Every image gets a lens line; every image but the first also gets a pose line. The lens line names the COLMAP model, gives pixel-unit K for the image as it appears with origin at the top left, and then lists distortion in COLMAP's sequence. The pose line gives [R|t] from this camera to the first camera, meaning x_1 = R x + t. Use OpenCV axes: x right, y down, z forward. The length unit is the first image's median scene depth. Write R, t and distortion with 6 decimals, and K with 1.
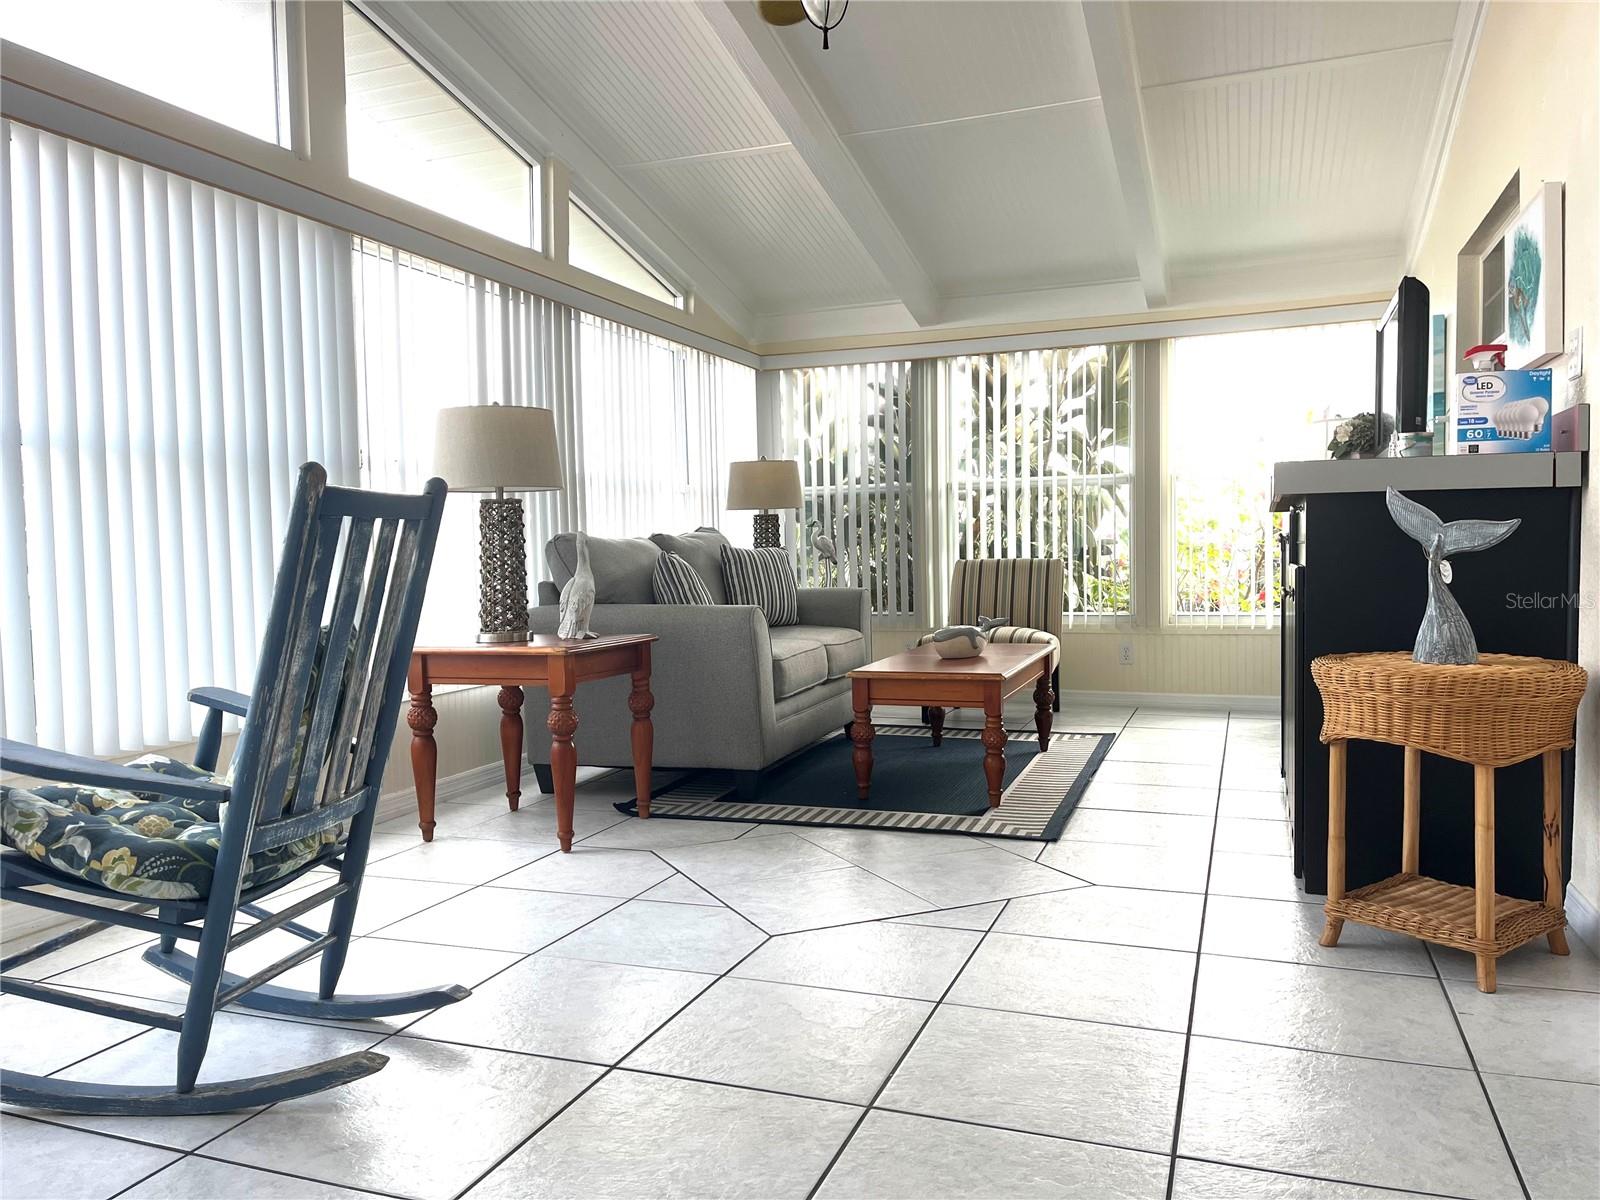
lens RADIAL K [[1208.0, 0, 798.6], [0, 1208.0, 602.0], [0, 0, 1]] dist [0.057634, -0.075233]
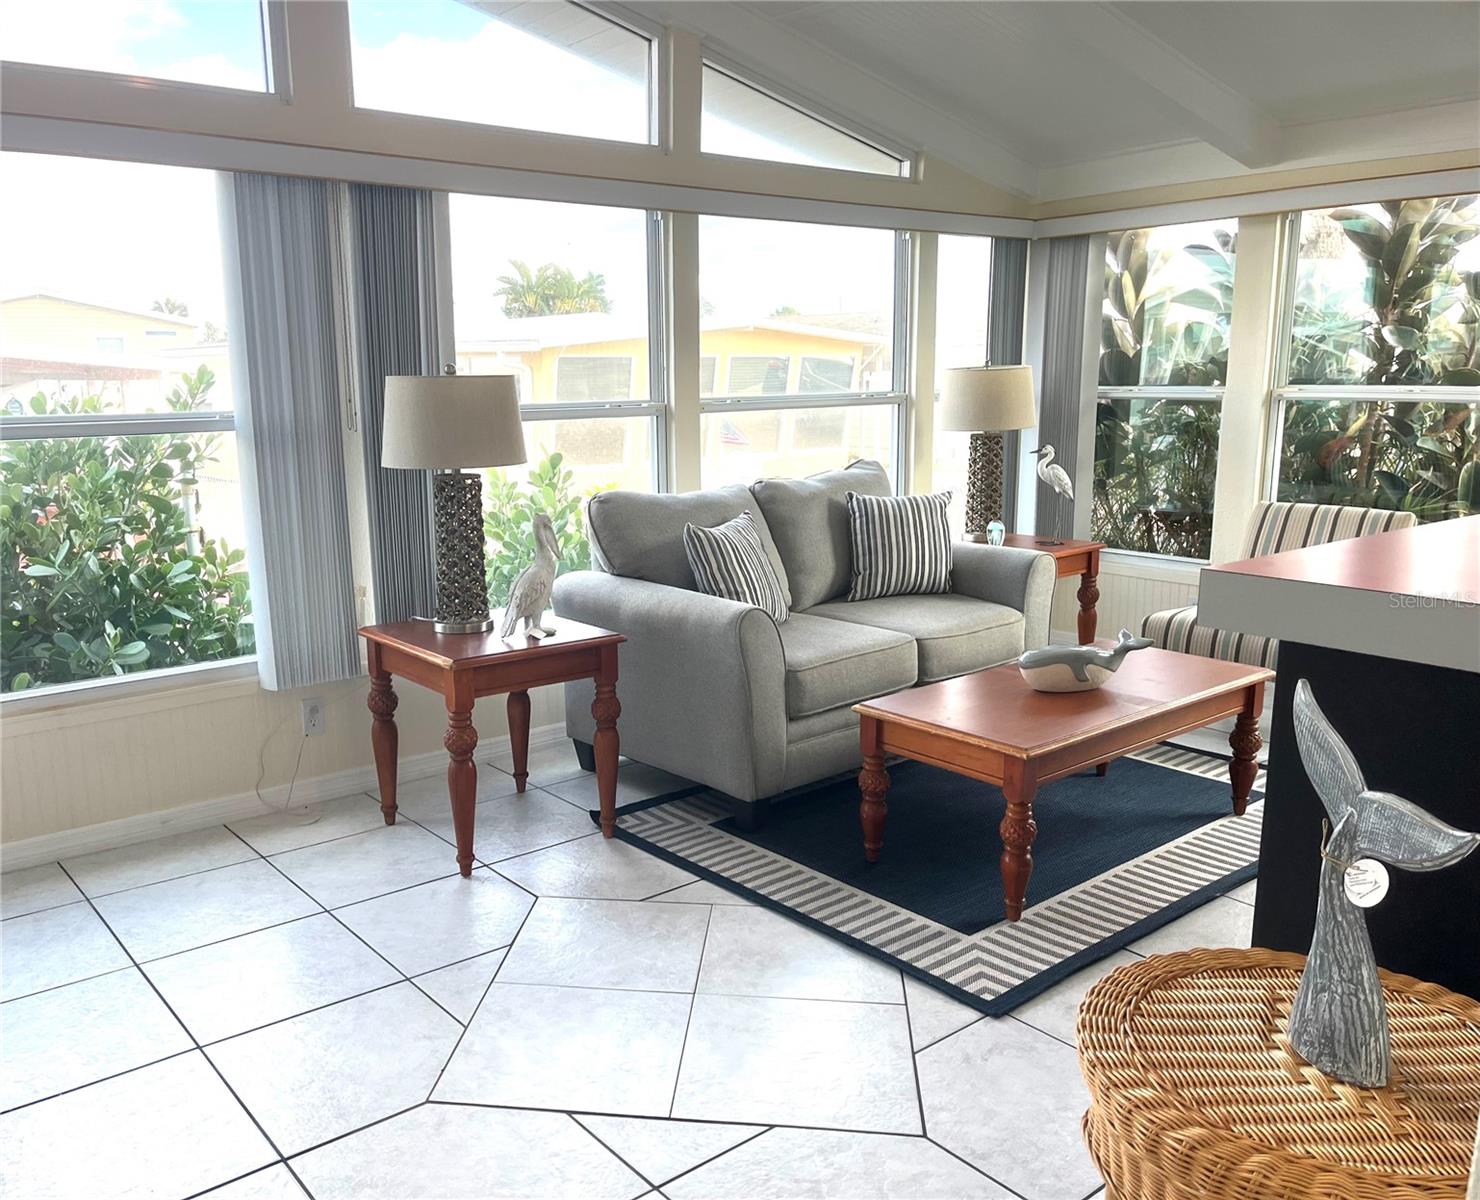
lens RADIAL K [[1217.2, 0, 668.4], [0, 1217.2, 595.7], [0, 0, 1]] dist [0.051835, -0.017485]
pose [[0.852739, 0.105241, -0.511626, 0.324679], [-0.030291, 0.987808, 0.152704, -0.124031], [0.521459, -0.114720, 0.845530, 0.271973]]
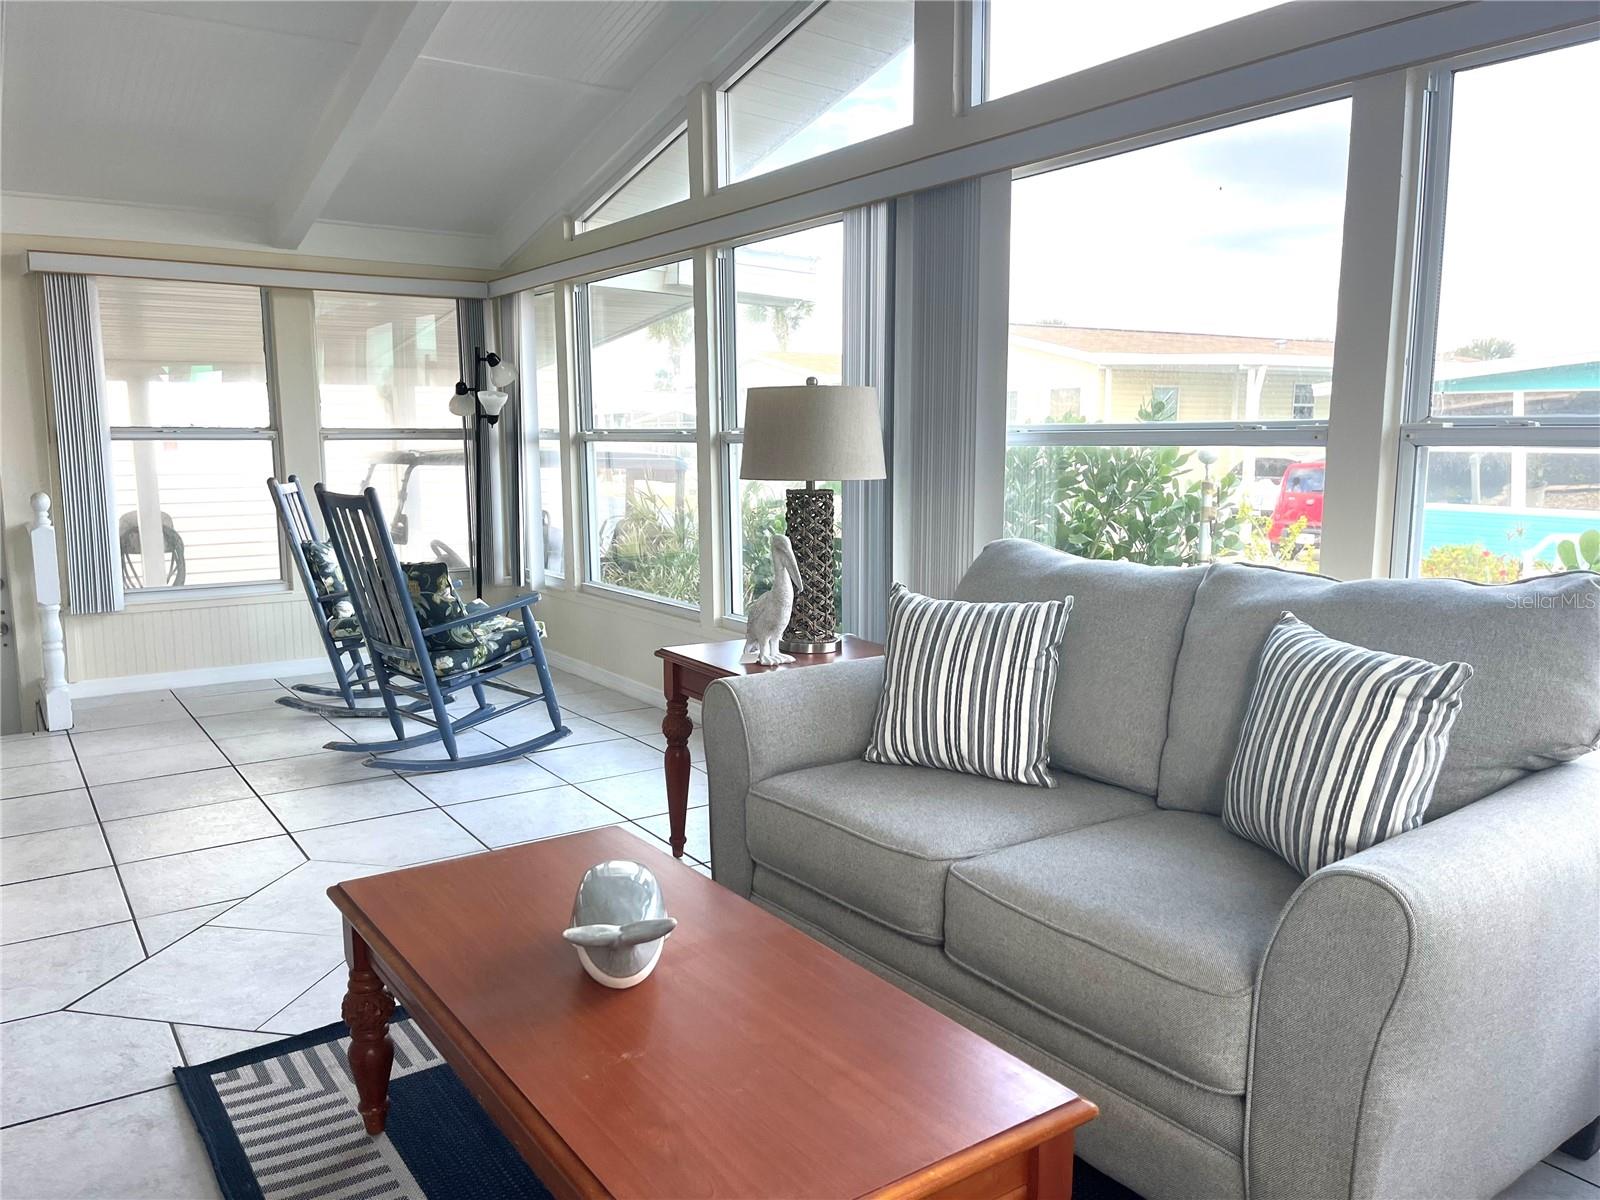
lens RADIAL K [[1208.0, 0, 800.9], [0, 1208.0, 613.7], [0, 0, 1]] dist [0.057634, -0.075233]
pose [[-0.587271, 0.137356, -0.797650, 0.416561], [-0.015868, 0.983352, 0.181017, -0.136689], [0.809234, 0.118964, -0.575315, 1.344203]]
